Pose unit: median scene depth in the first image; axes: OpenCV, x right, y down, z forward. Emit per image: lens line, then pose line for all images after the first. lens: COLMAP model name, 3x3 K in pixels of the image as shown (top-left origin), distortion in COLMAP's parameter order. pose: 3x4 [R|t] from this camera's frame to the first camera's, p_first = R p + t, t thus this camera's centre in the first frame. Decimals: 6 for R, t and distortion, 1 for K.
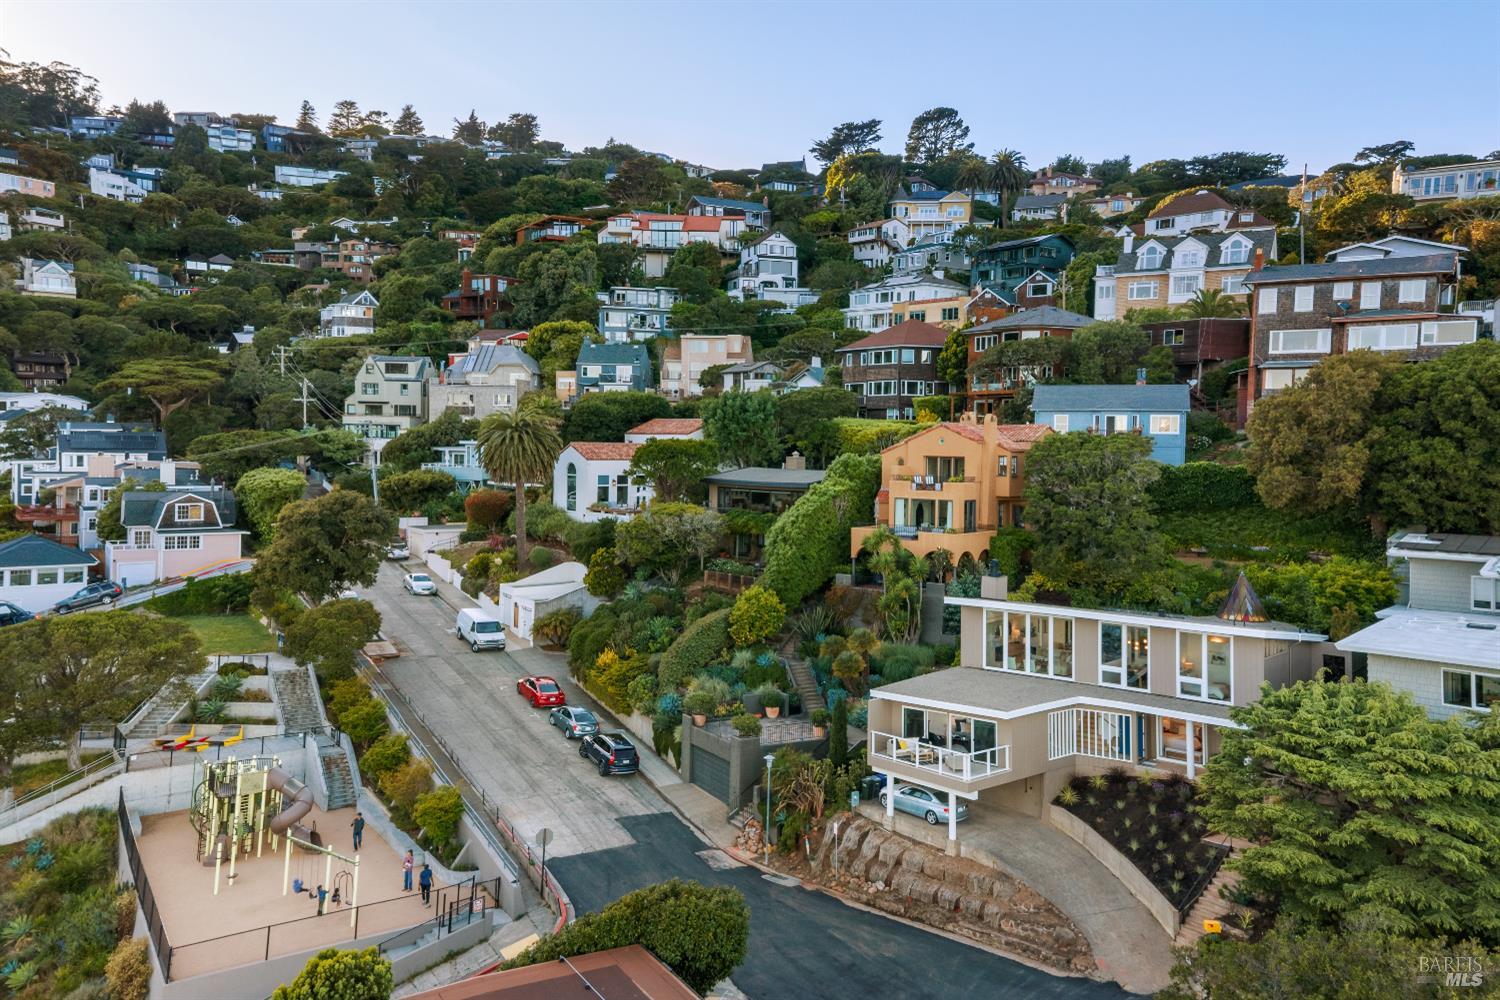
lens RADIAL K [[1315.6, 0, 781.7], [0, 1315.6, 459.1], [0, 0, 1]] dist [0.391013, -0.006287]
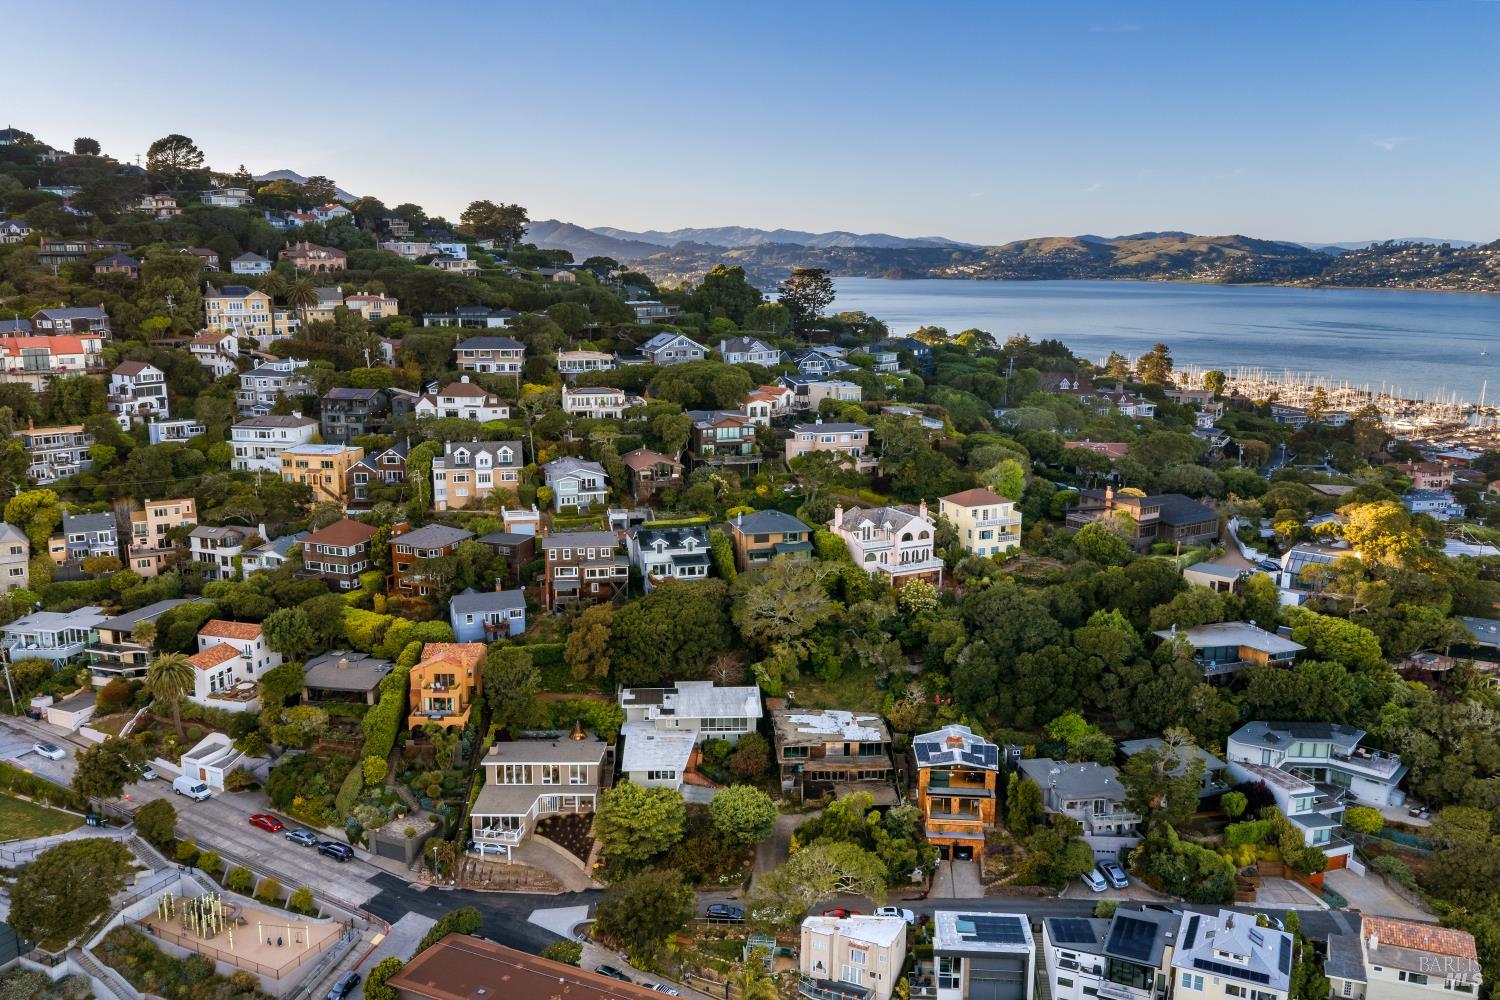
lens RADIAL K [[1240.7, 0, 748.0], [0, 1240.7, 533.3], [0, 0, 1]] dist [0.002773, -0.007169]
pose [[0.815254, -0.143803, 0.560965, -0.731267], [0.020585, 0.975262, 0.220091, -0.839568], [-0.578738, -0.167882, 0.798046, -1.107176]]
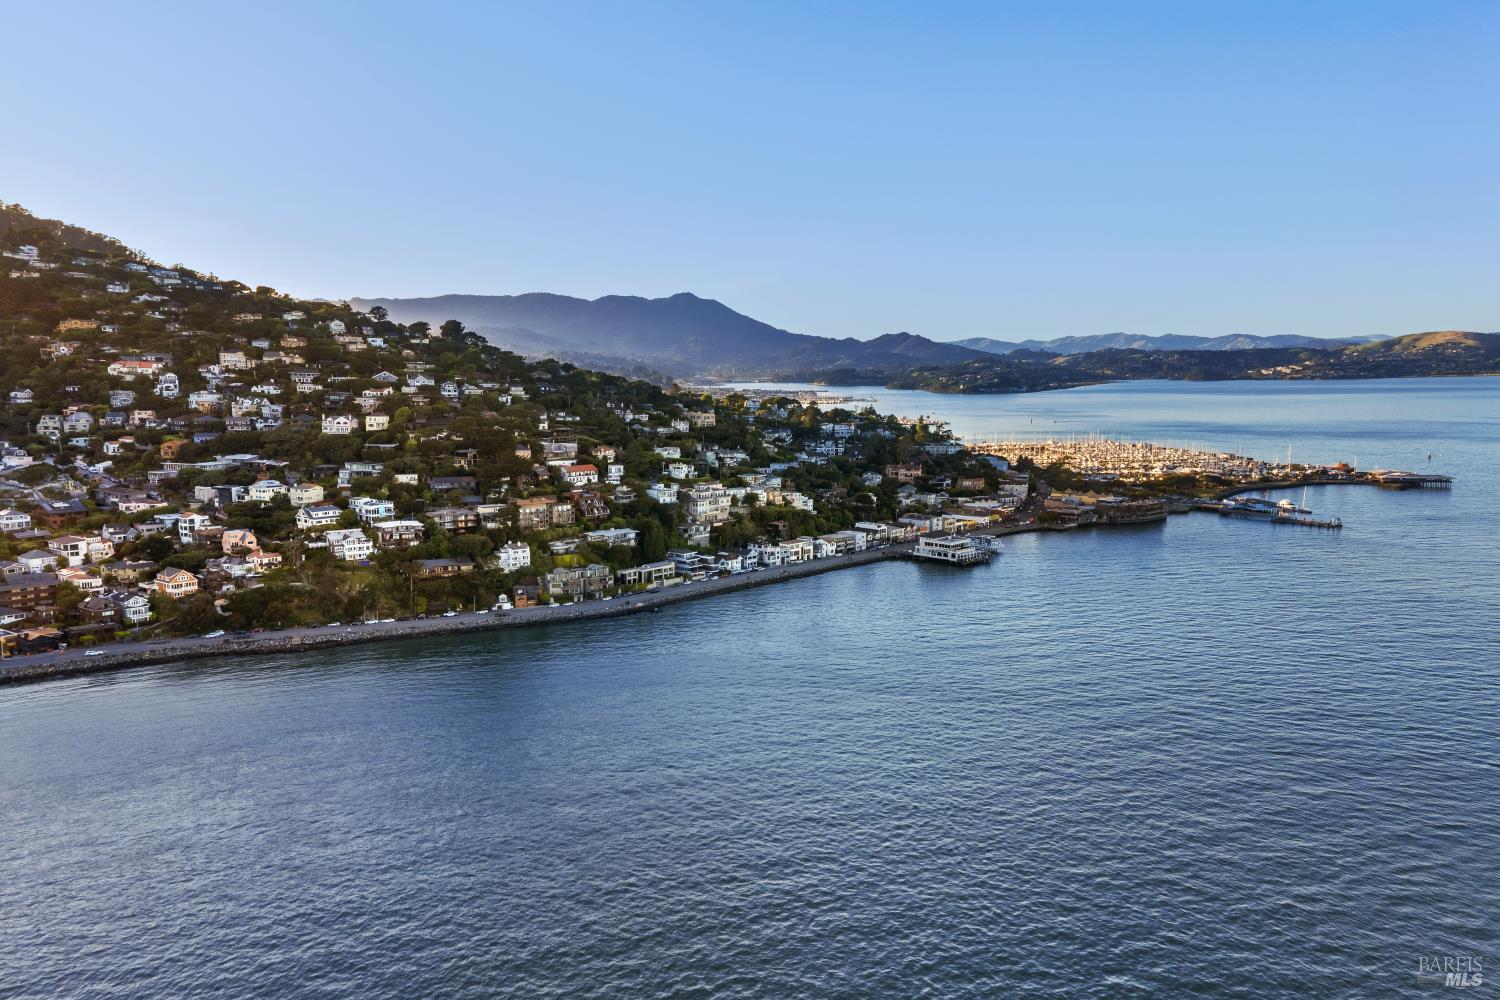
lens RADIAL K [[1176.8, 0, 750.0], [0, 1176.8, 500.0], [0, 0, 1]] dist [0.388658, 0.000133]
pose [[0.951068, -0.049316, 0.305022, 1.350195], [0.016740, 0.993955, 0.108507, -0.553259], [-0.308529, -0.098092, 0.946144, -9.037843]]
